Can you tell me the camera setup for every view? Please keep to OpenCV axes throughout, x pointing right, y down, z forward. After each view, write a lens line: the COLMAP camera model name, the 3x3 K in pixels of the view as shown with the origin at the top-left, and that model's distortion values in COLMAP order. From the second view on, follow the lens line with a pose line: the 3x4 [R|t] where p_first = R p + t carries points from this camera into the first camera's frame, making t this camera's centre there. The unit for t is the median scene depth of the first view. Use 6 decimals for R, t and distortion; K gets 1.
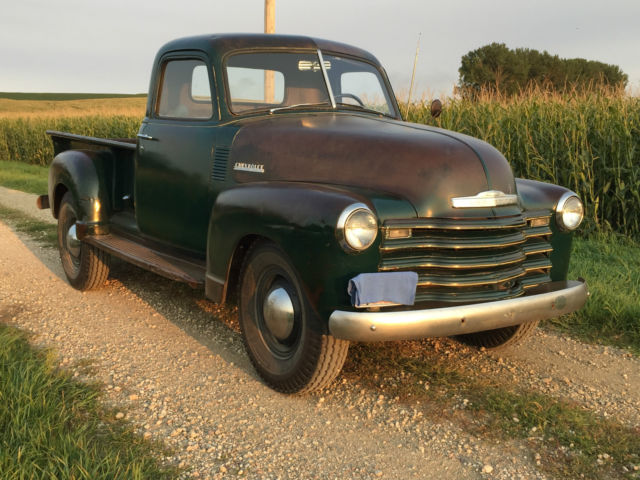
lens RADIAL K [[745.1, 0, 320.0], [0, 745.1, 240.0], [0, 0, 1]] dist [0.128831, -0.026396]
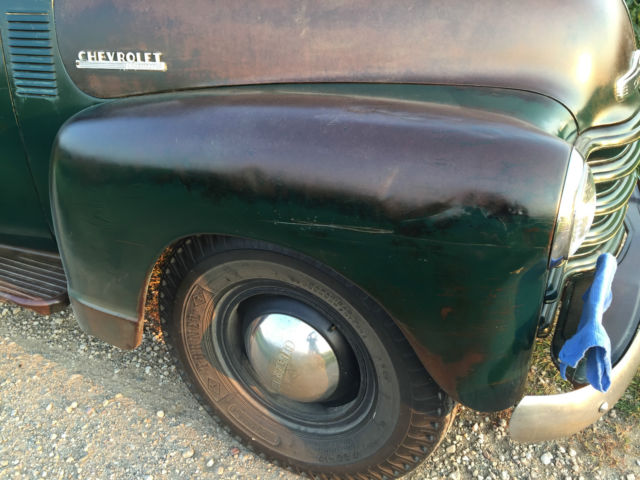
lens RADIAL K [[545.2, 0, 320.0], [0, 545.2, 240.0], [0, 0, 1]] dist [0.085463, -0.110863]
pose [[0.861410, -0.299177, 0.410447, -0.143790], [0.135542, 0.914207, 0.381909, -0.099015], [-0.489492, -0.273347, 0.828058, 0.590505]]
